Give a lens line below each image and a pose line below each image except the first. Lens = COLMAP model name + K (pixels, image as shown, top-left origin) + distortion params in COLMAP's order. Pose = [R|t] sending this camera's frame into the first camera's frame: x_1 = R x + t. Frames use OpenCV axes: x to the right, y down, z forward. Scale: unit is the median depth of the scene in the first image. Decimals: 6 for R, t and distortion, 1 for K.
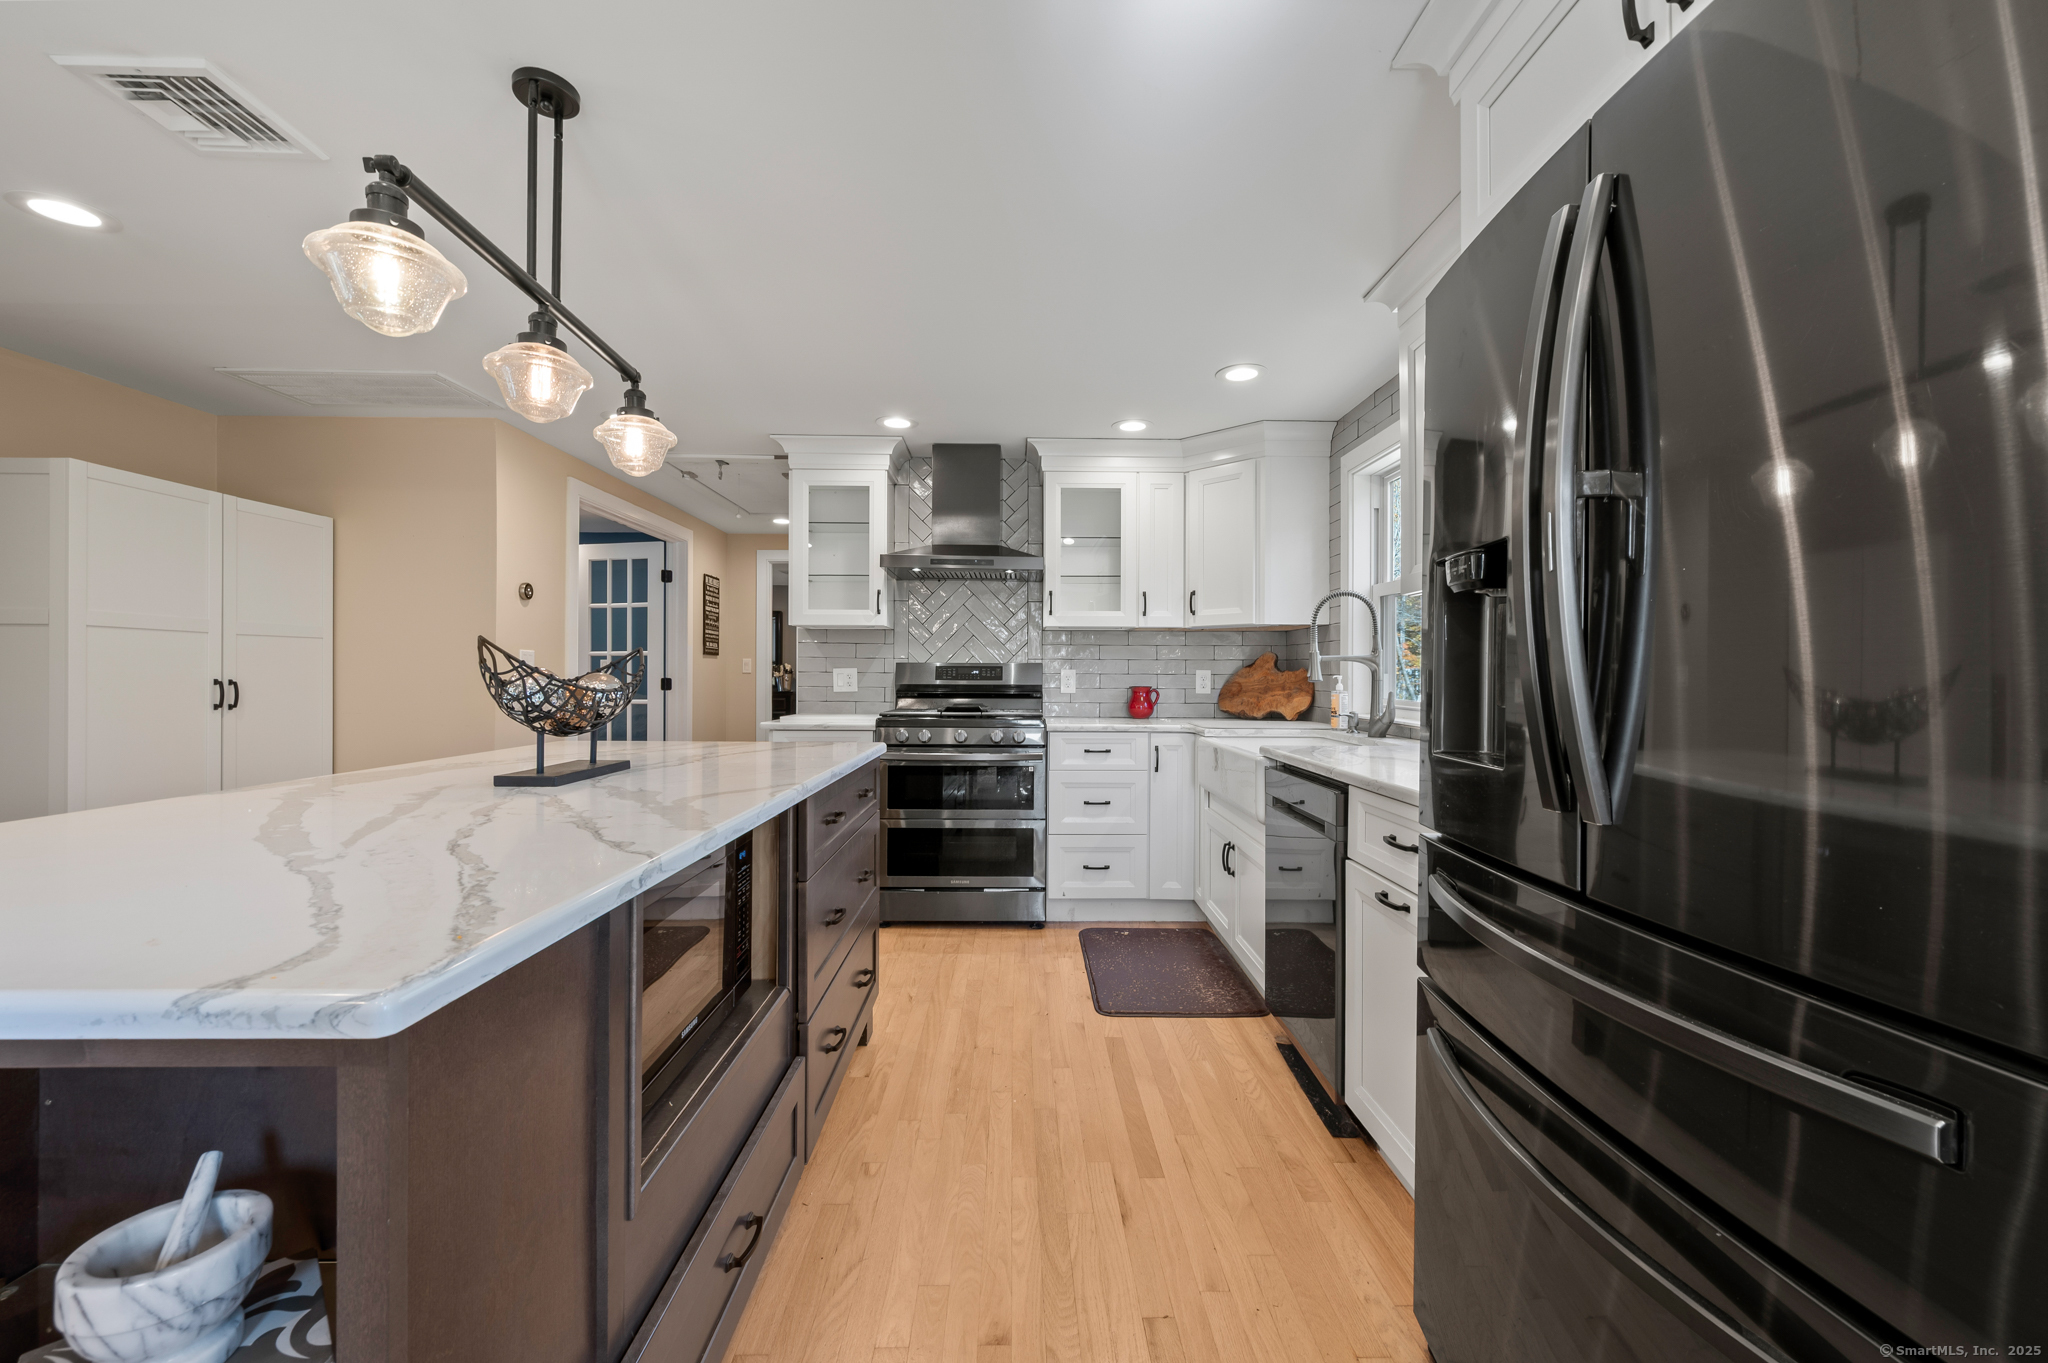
lens RADIAL K [[828.0, 0, 1026.8], [0, 828.0, 676.6], [0, 0, 1]] dist [-0.006232, 0.000642]
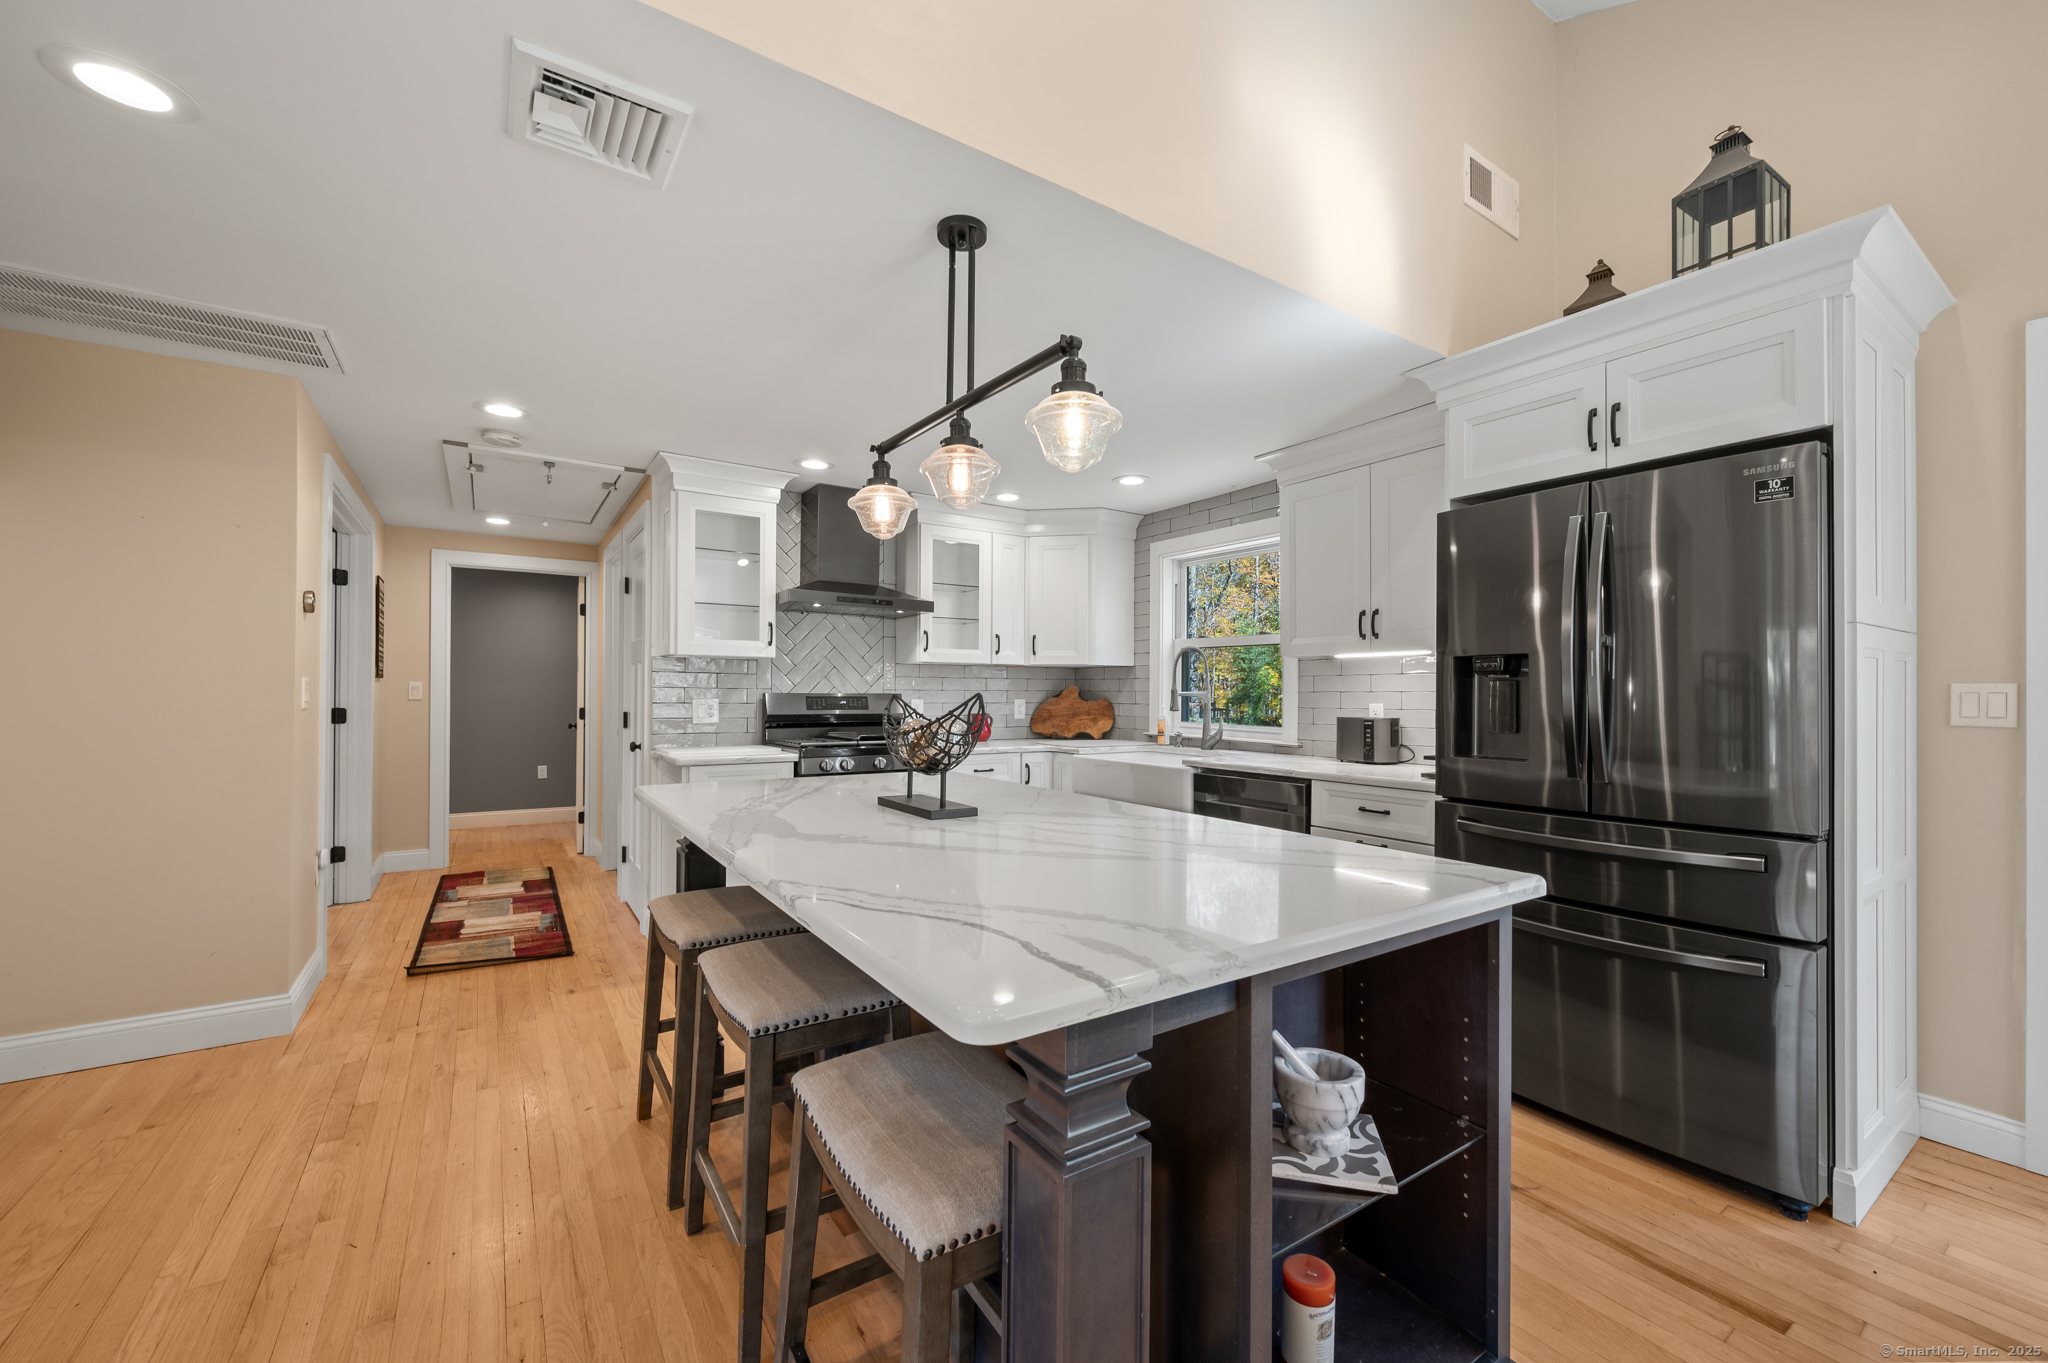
lens RADIAL K [[828.0, 0, 1054.8], [0, 828.0, 691.3], [0, 0, 1]] dist [-0.006232, 0.000642]
pose [[0.829778, 0.002858, 0.558087, -0.442542], [-0.000589, 0.999991, -0.004245, -0.015623], [-0.558094, 0.003194, 0.829772, -0.026393]]
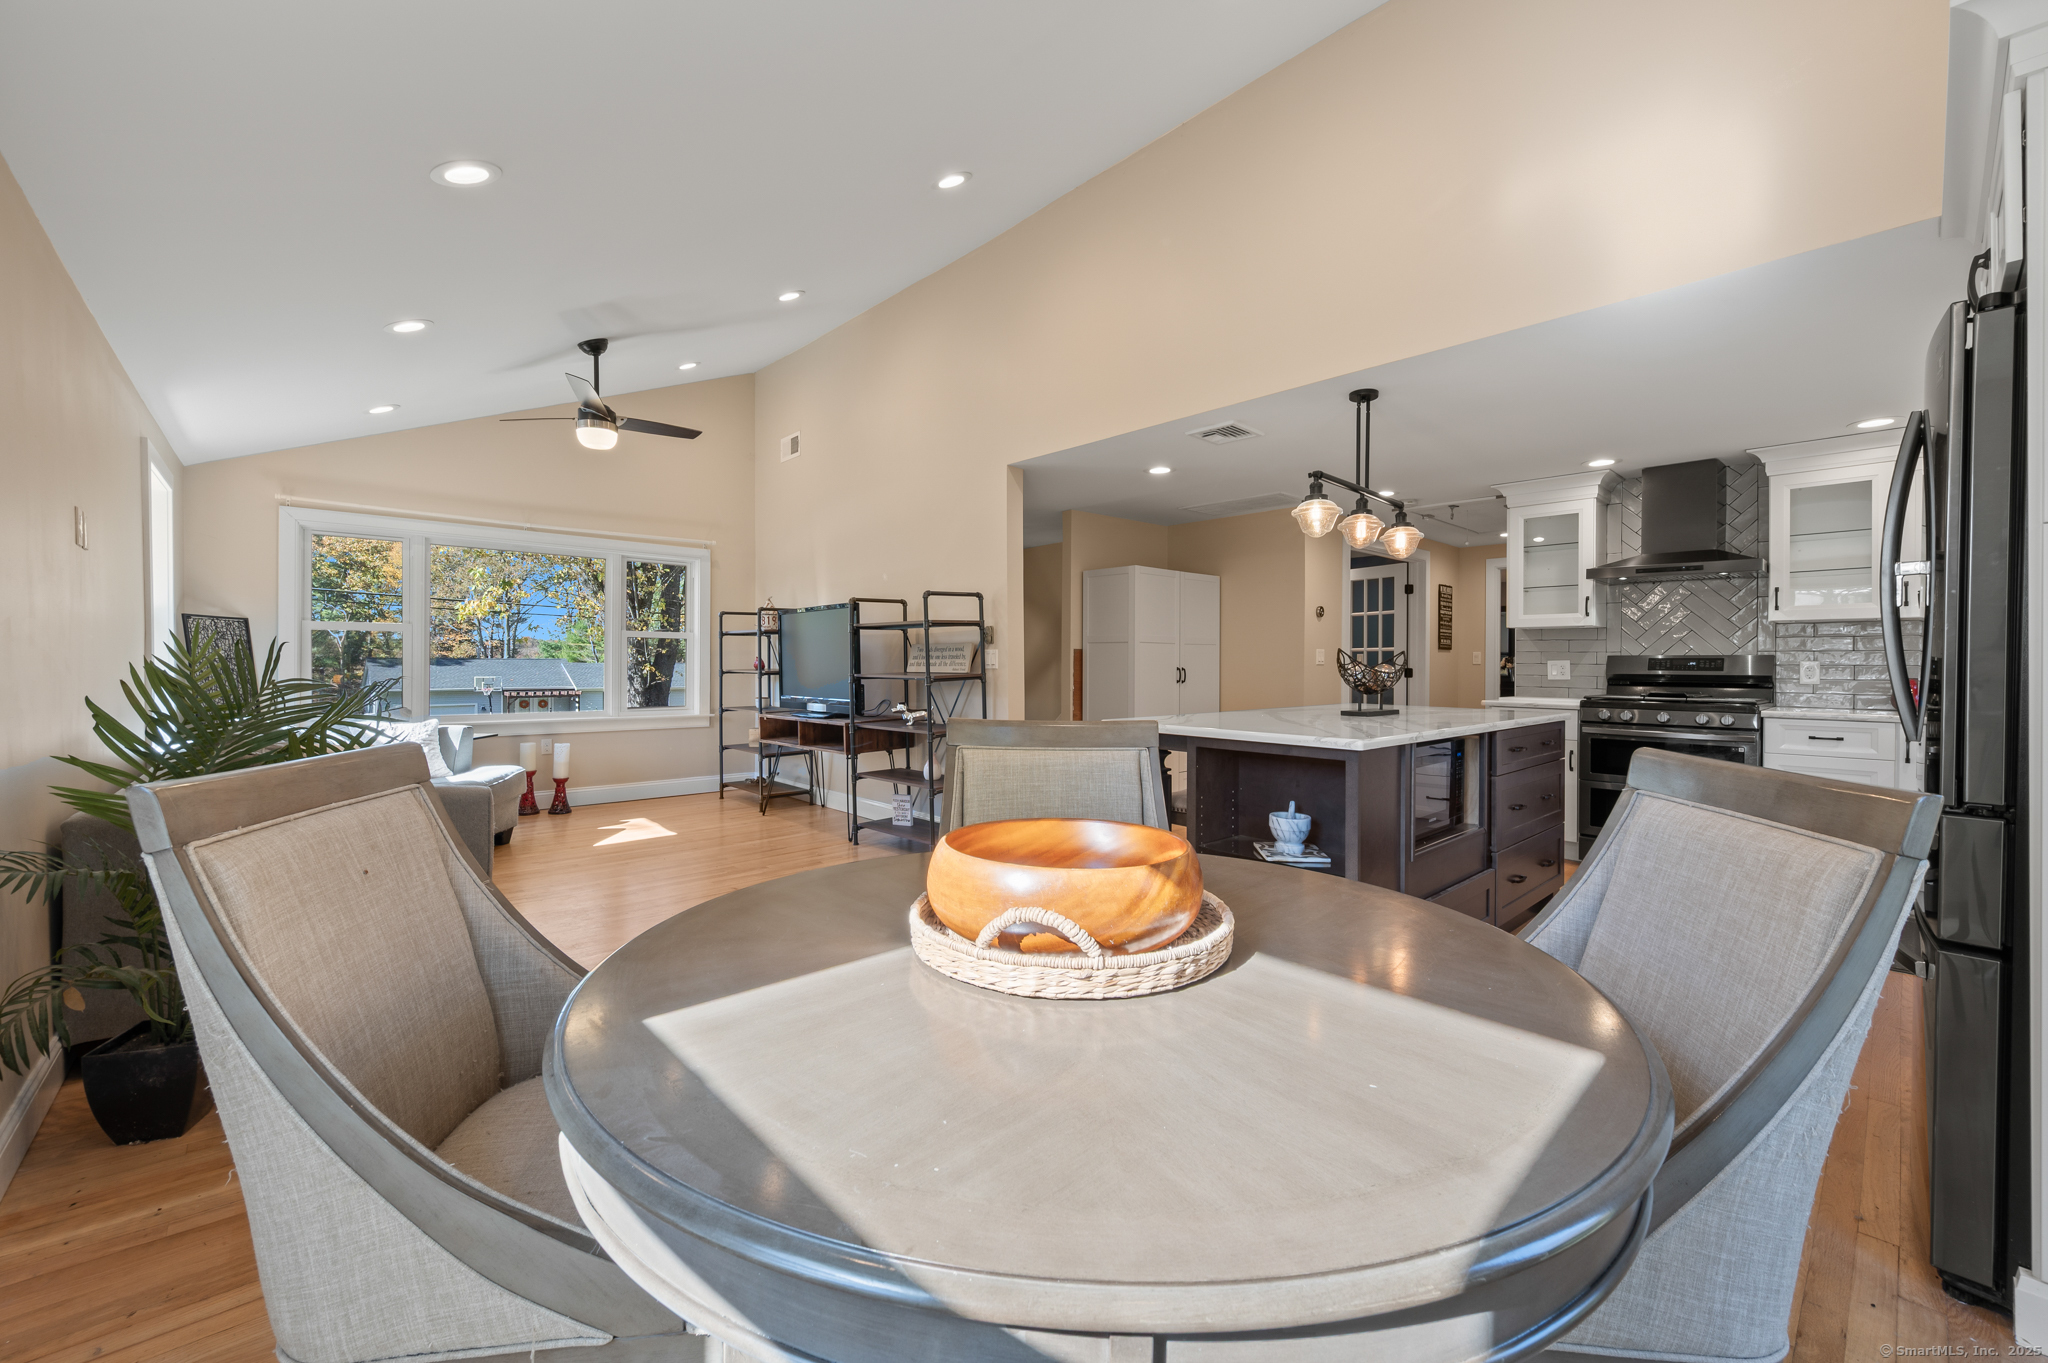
lens RADIAL K [[828.0, 0, 1019.0], [0, 828.0, 668.3], [0, 0, 1]] dist [-0.006232, 0.000642]
pose [[0.666074, 0.002620, -0.745881, 0.170637], [-0.002129, 0.999996, 0.001610, 0.001465], [0.745883, 0.000516, 0.666077, -0.439377]]
